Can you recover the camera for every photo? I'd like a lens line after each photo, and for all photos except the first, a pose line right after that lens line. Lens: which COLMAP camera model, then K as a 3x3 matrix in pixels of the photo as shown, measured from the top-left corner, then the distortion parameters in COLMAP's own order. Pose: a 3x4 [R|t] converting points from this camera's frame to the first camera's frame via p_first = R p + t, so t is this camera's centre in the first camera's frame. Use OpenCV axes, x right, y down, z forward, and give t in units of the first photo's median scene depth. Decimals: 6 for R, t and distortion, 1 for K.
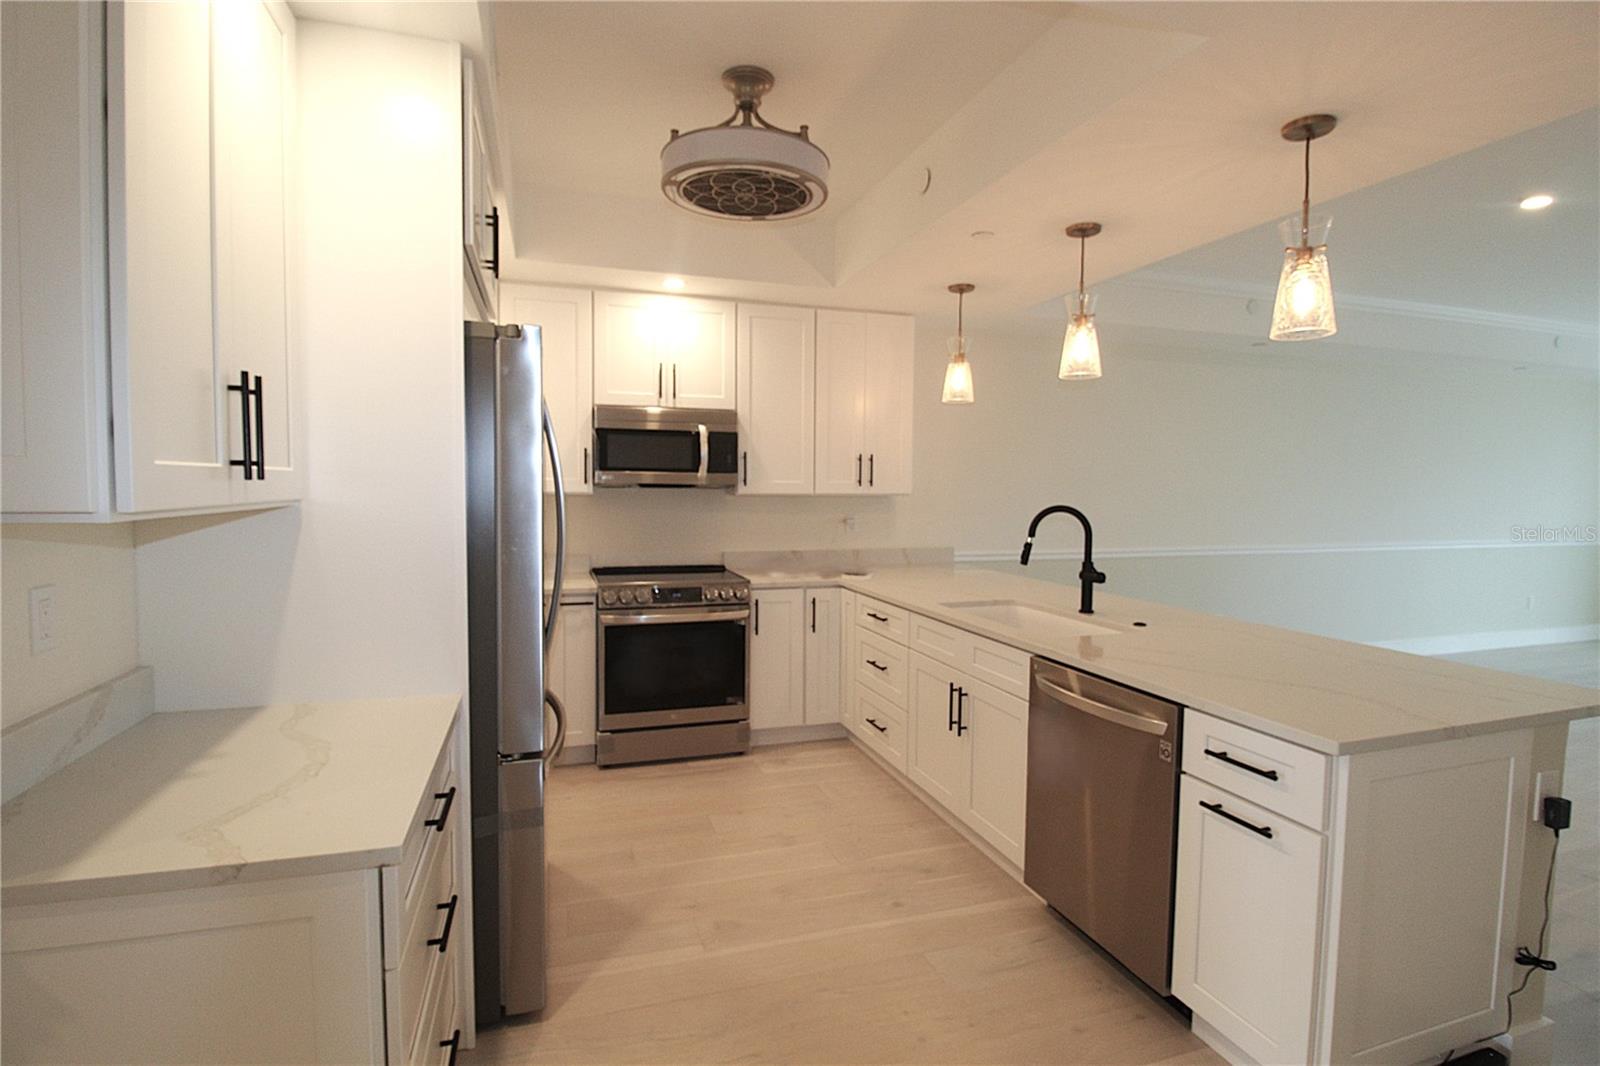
lens RADIAL K [[771.8, 0, 802.2], [0, 771.8, 513.3], [0, 0, 1]] dist [0.000230, 0.000009]
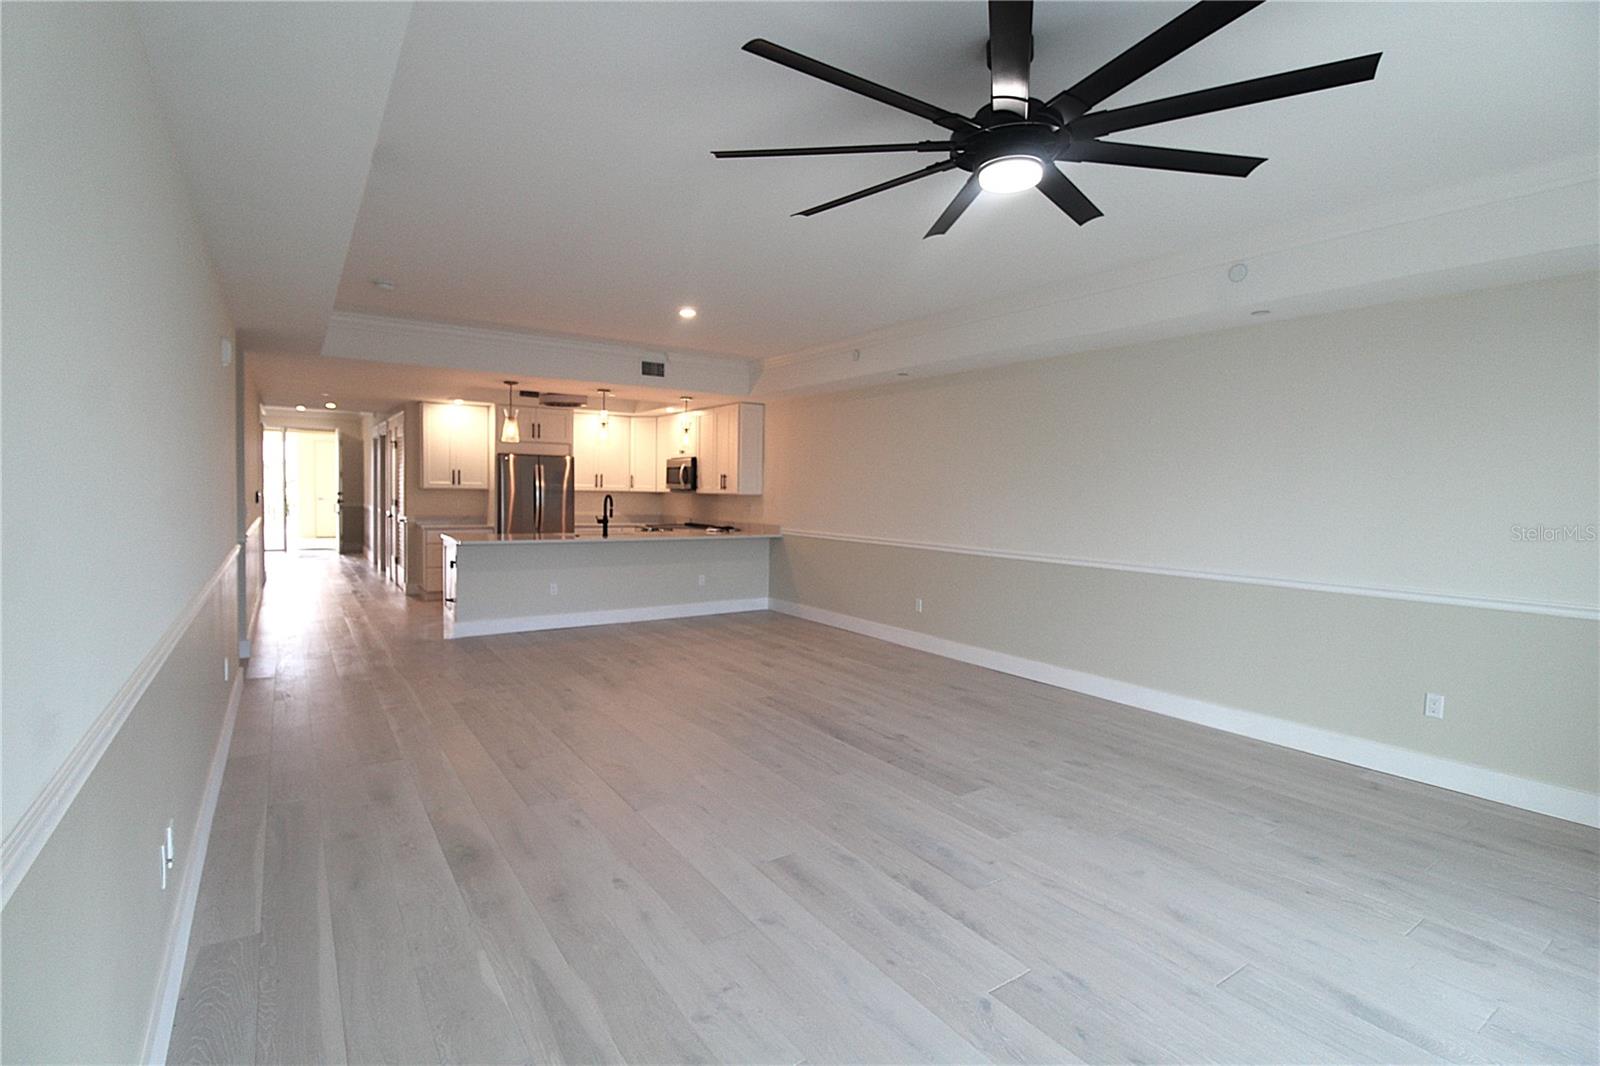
lens RADIAL K [[771.8, 0, 802.2], [0, 771.8, 513.3], [0, 0, 1]] dist [0.000230, 0.000009]
pose [[0.269117, 0.016070, -0.962973, 2.339860], [-0.047976, 0.998843, 0.003261, 0.011442], [0.961912, 0.045322, 0.269577, 0.737244]]
